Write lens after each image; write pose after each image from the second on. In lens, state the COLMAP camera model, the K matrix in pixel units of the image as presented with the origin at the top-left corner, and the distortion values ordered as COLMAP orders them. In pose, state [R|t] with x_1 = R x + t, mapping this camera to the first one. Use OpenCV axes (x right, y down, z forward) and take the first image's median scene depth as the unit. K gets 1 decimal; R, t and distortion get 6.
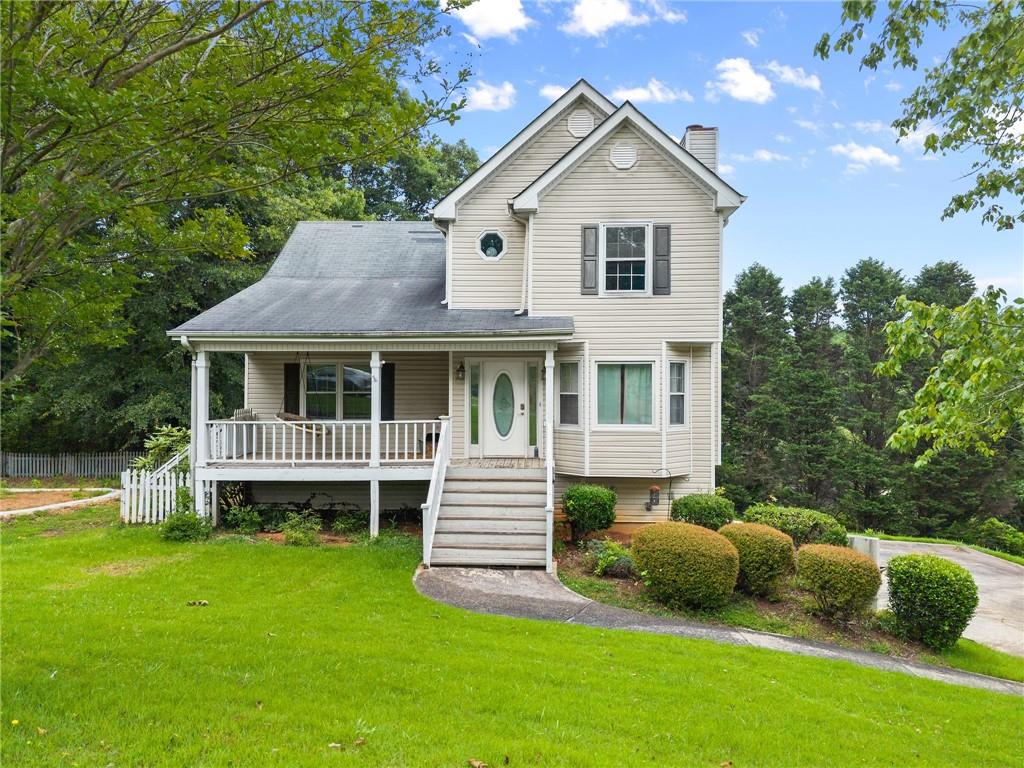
lens RADIAL K [[679.3, 0, 512.0], [0, 679.3, 384.0], [0, 0, 1]] dist [0.024729, -0.003237]
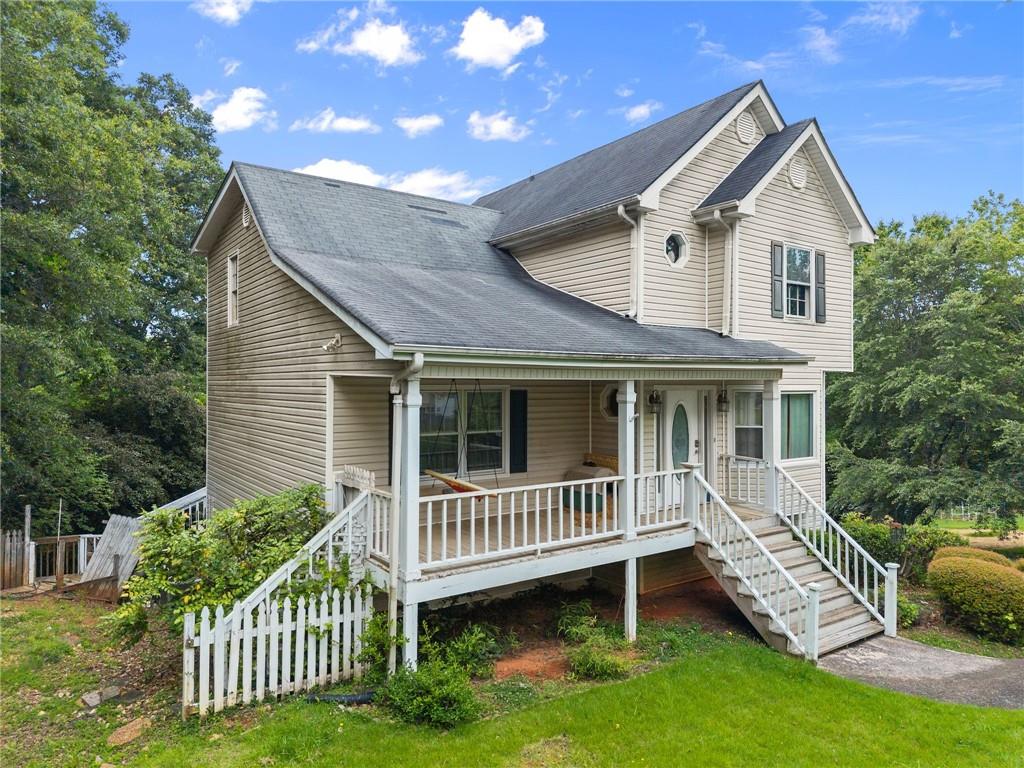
lens RADIAL K [[679.3, 0, 512.0], [0, 679.3, 384.0], [0, 0, 1]] dist [0.024729, -0.003237]
pose [[0.792025, 0.000449, 0.610488, -0.730936], [0.000367, 0.999999, -0.001213, -0.041649], [-0.610488, 0.001185, 0.792024, 0.489471]]
